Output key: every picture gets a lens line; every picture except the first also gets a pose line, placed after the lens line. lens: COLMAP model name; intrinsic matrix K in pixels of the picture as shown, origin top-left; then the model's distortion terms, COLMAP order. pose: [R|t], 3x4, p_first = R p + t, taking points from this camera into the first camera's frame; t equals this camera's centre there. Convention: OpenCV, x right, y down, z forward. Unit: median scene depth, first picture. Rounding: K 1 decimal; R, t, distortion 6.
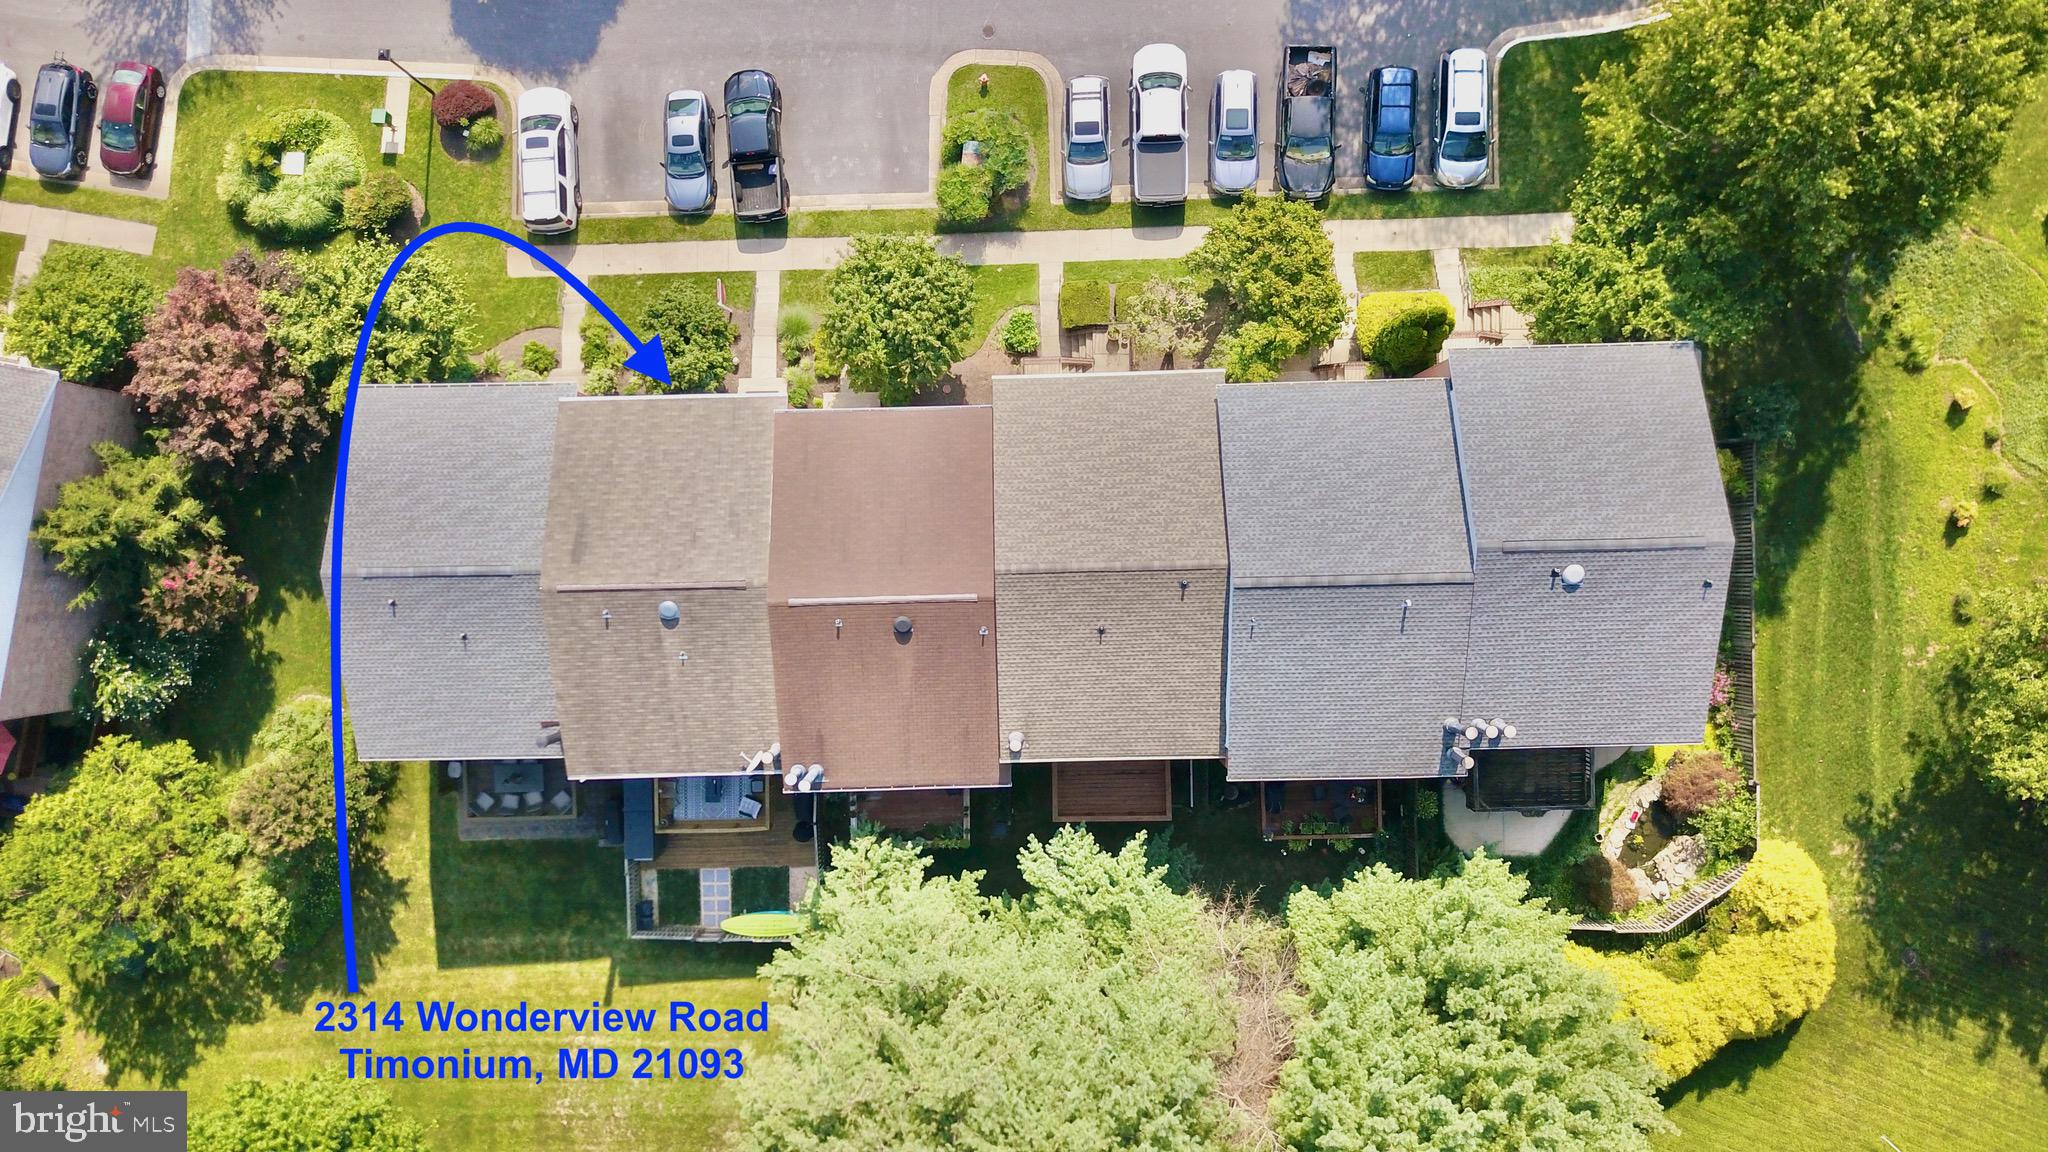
lens RADIAL K [[1575.8, 0, 1024.0], [0, 1575.8, 576.0], [0, 0, 1]] dist [-0.037447, 0.000151]
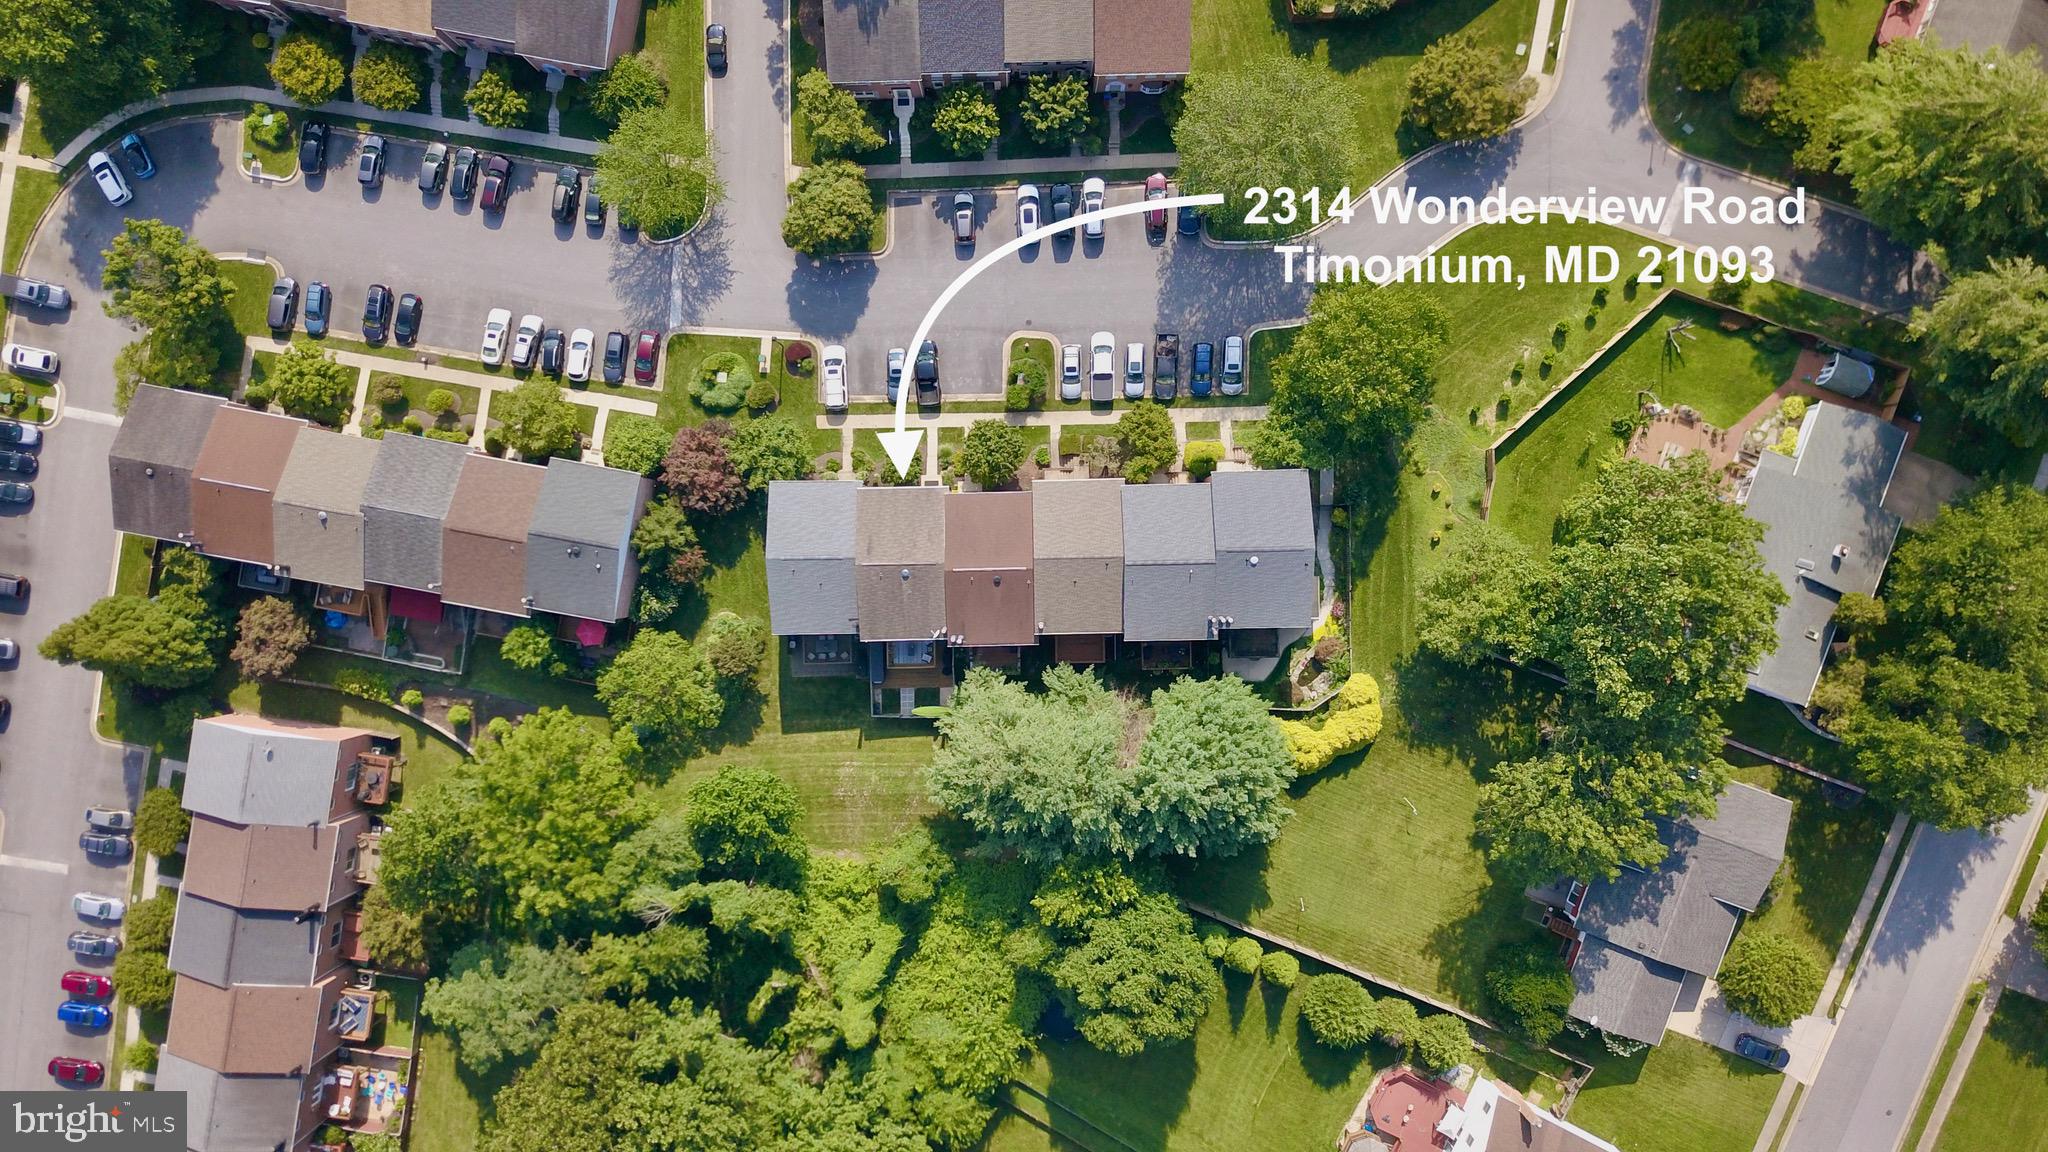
lens RADIAL K [[1664.7, 0, 998.2], [0, 1664.7, 573.9], [0, 0, 1]] dist [-0.002817, -0.003147]
pose [[0.999934, 0.003970, -0.010786, -0.041012], [-0.003920, 0.999982, 0.004614, 0.008794], [0.010804, -0.004572, 0.999931, -1.488889]]
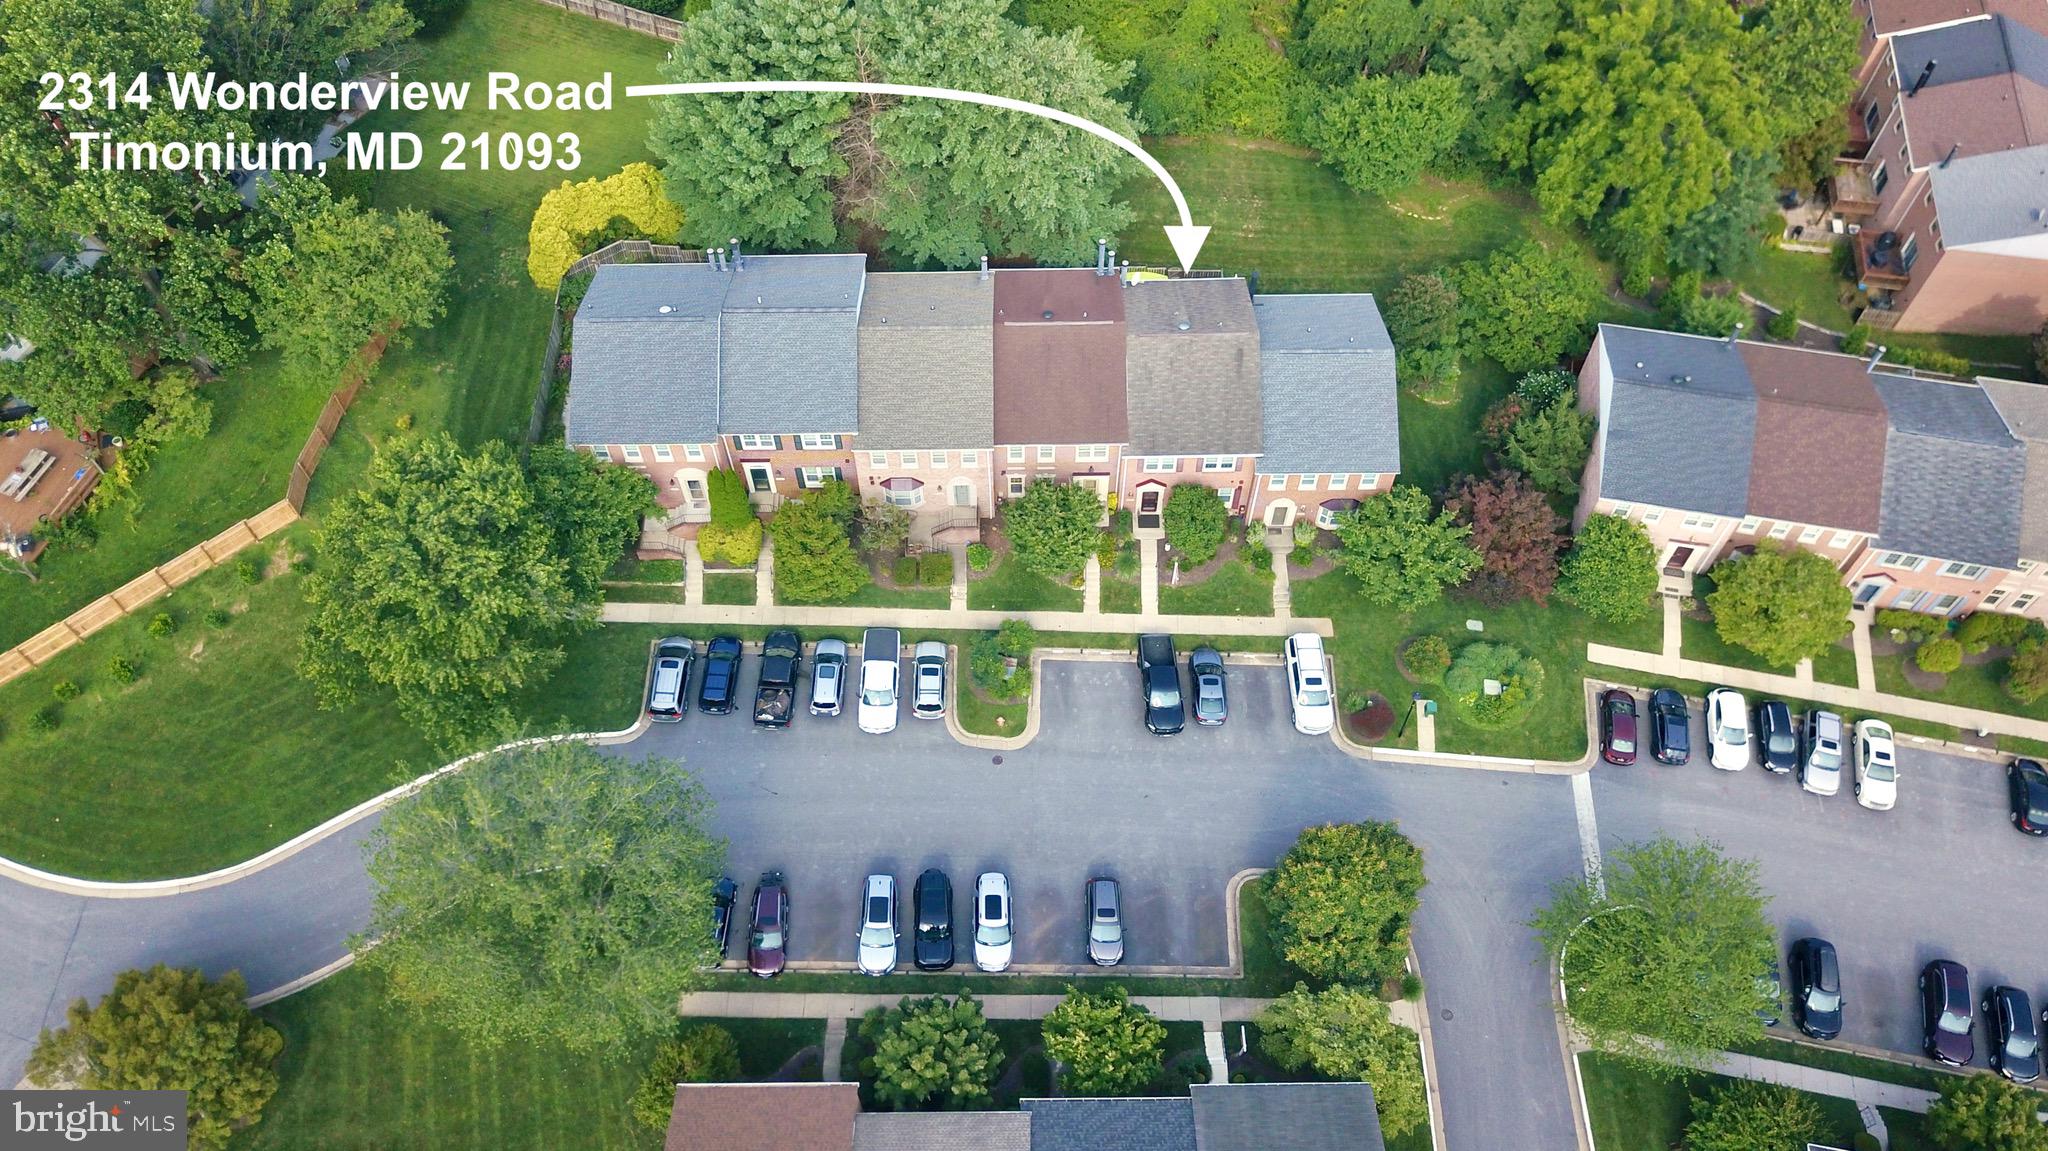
lens RADIAL K [[1664.7, 0, 998.2], [0, 1664.7, 573.4], [0, 0, 1]] dist [-0.002817, -0.003147]
pose [[-0.999796, -0.004331, 0.019721, -0.053114], [0.014132, -0.847714, 0.530265, -1.029484], [0.014422, 0.530435, 0.847603, -0.356101]]
